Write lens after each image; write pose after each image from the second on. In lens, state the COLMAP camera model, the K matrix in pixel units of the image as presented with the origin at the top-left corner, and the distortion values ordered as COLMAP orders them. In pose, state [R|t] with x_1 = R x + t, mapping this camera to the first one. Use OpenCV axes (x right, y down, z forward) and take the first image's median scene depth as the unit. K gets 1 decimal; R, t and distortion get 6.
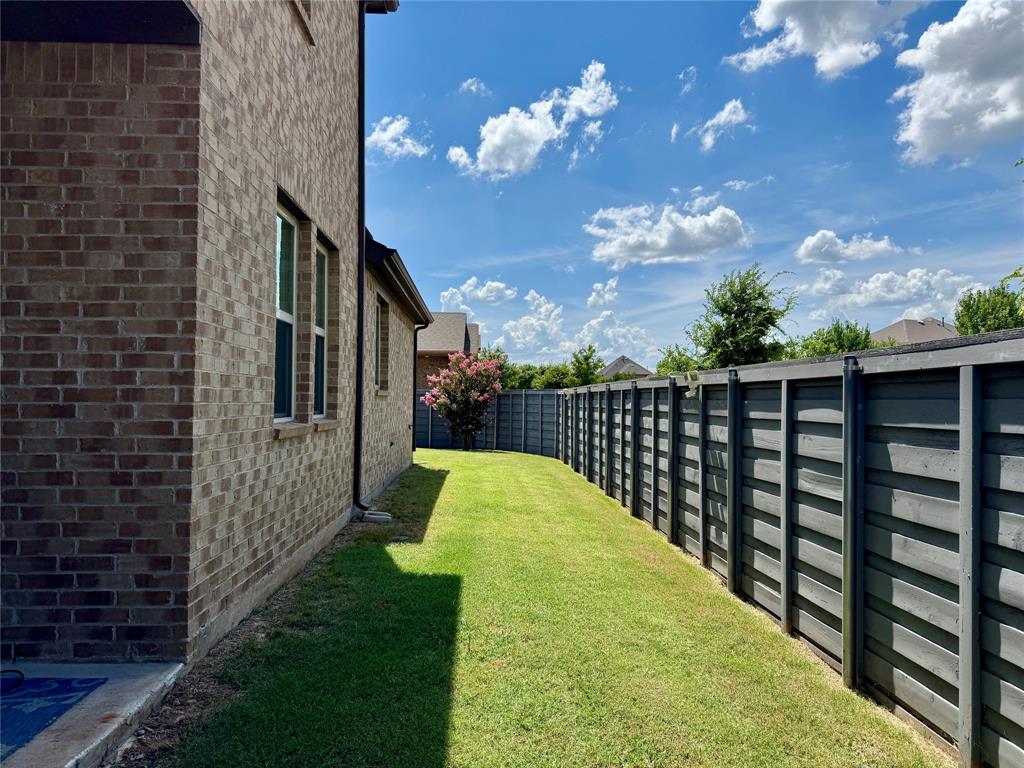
lens RADIAL K [[723.9, 0, 513.3], [0, 723.9, 387.6], [0, 0, 1]] dist [0.009165, -0.011945]
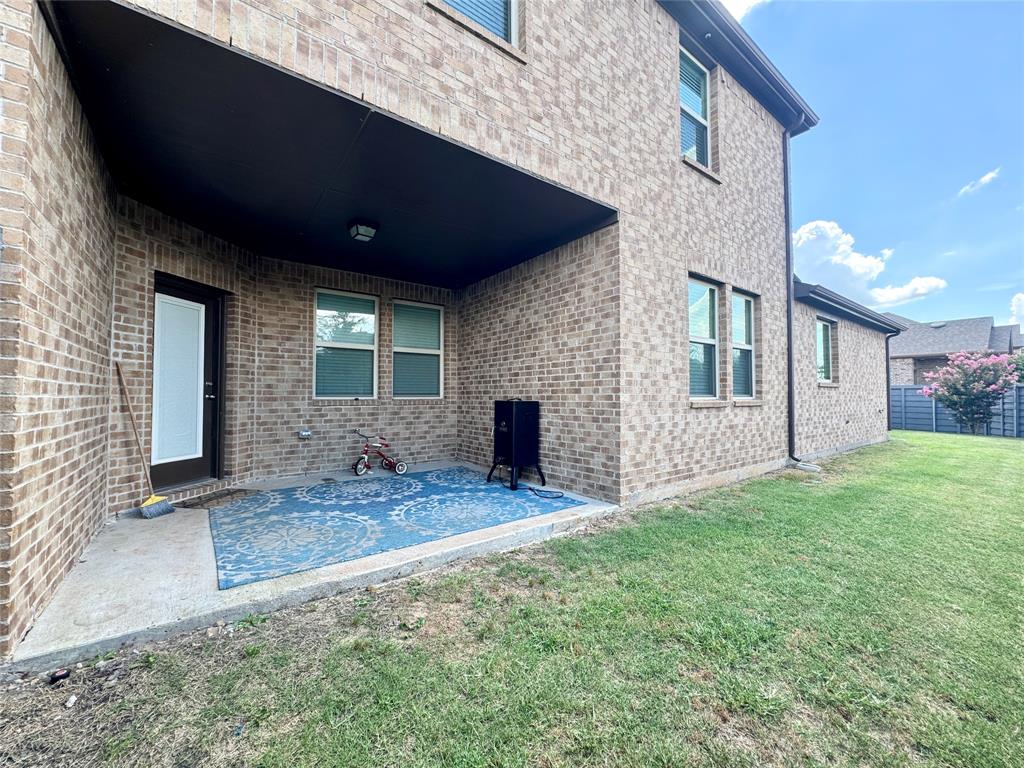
lens RADIAL K [[412.6, 0, 511.7], [0, 412.6, 385.8], [0, 0, 1]] dist [0.000772, -0.000608]
pose [[0.560222, -0.027992, -0.827869, 0.395358], [0.018944, 0.999600, -0.020980, 0.040038], [0.828126, -0.003930, 0.560528, 0.041525]]
